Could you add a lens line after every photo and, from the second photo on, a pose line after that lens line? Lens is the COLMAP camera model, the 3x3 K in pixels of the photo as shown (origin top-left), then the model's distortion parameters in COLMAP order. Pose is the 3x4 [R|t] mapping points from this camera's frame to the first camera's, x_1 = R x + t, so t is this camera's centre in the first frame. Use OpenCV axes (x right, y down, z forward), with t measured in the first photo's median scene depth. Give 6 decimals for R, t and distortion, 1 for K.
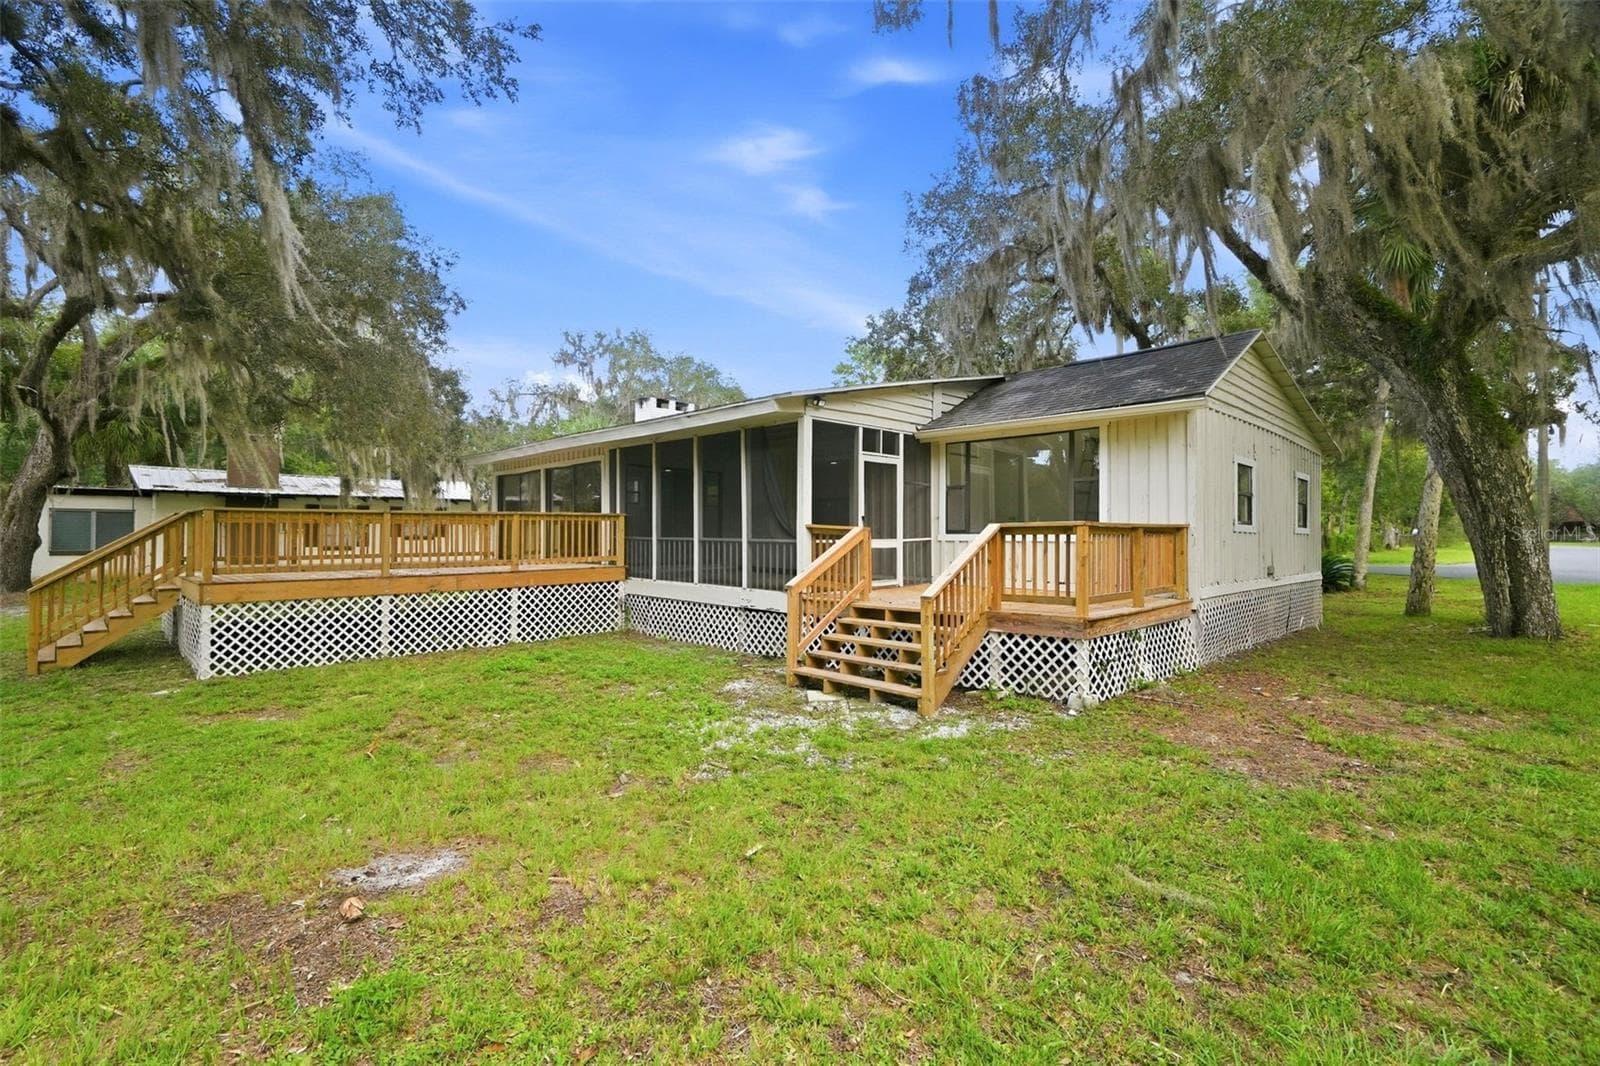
lens RADIAL K [[730.0, 0, 800.0], [0, 730.0, 533.0], [0, 0, 1]] dist [-0.000138, -0.000155]
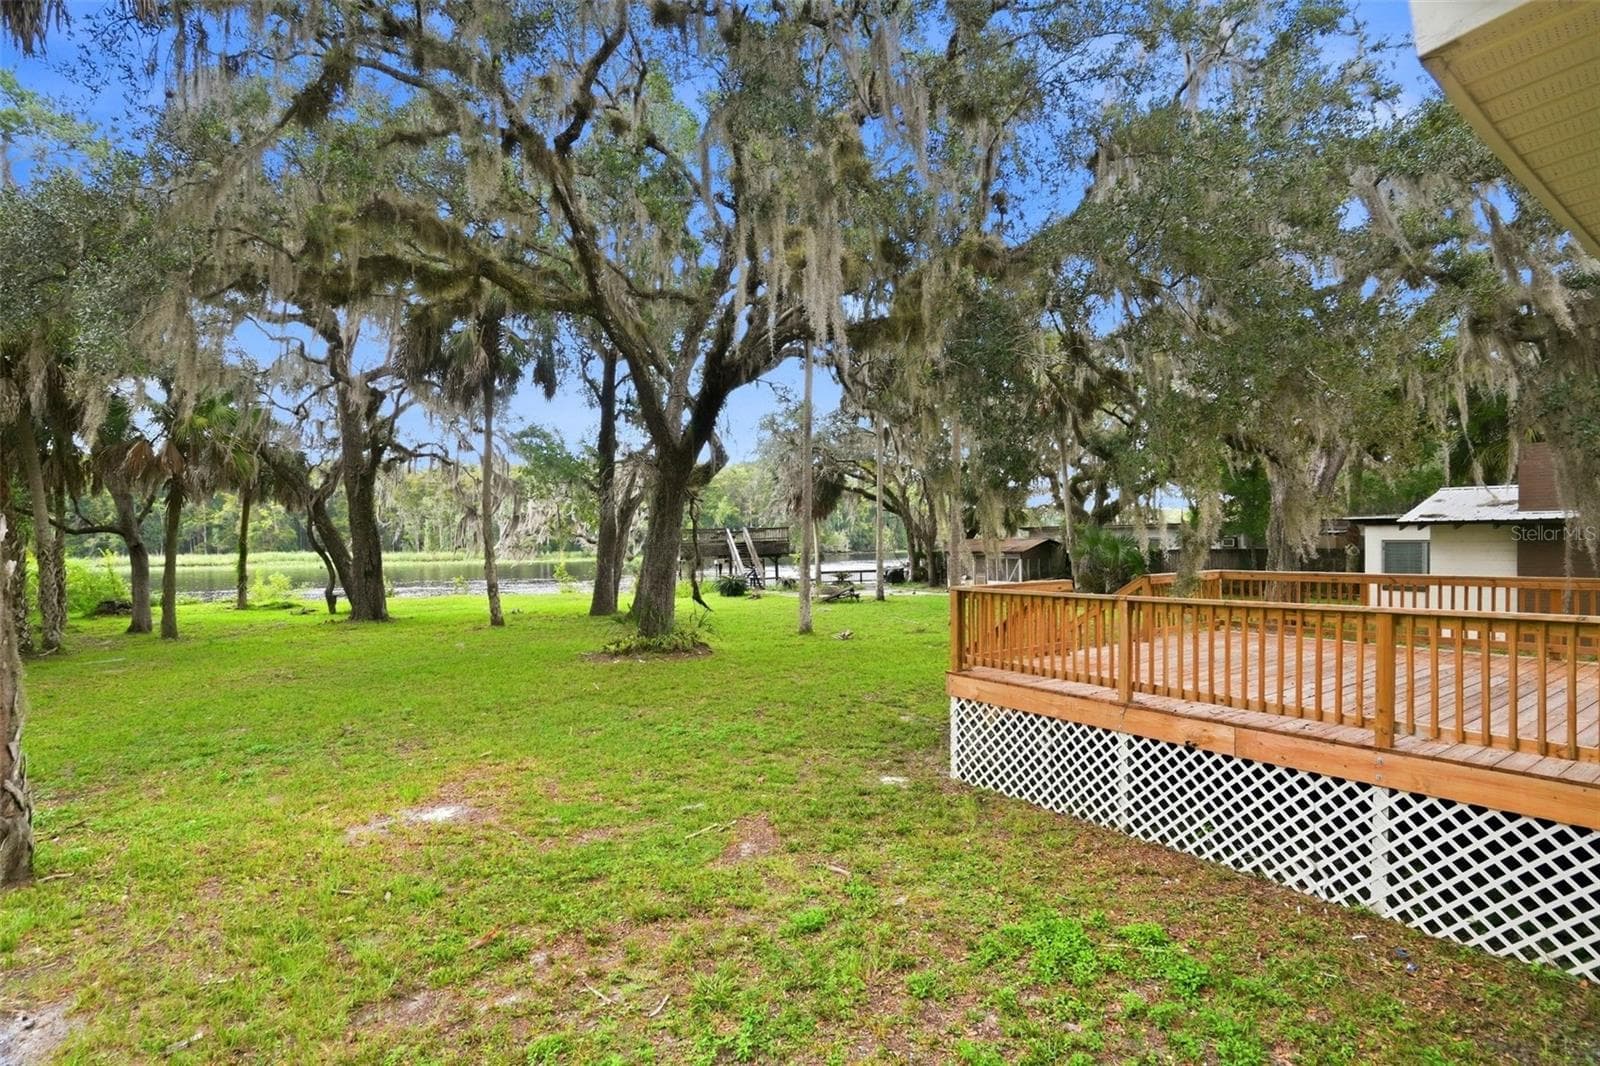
lens RADIAL K [[741.8, 0, 802.1], [0, 741.8, 562.2], [0, 0, 1]] dist [0.003442, 0.000144]
pose [[-0.158916, 0.026880, -0.986926, 0.086179], [0.015400, 0.999575, 0.024744, -0.072567], [0.987172, -0.011267, -0.159262, 0.764805]]
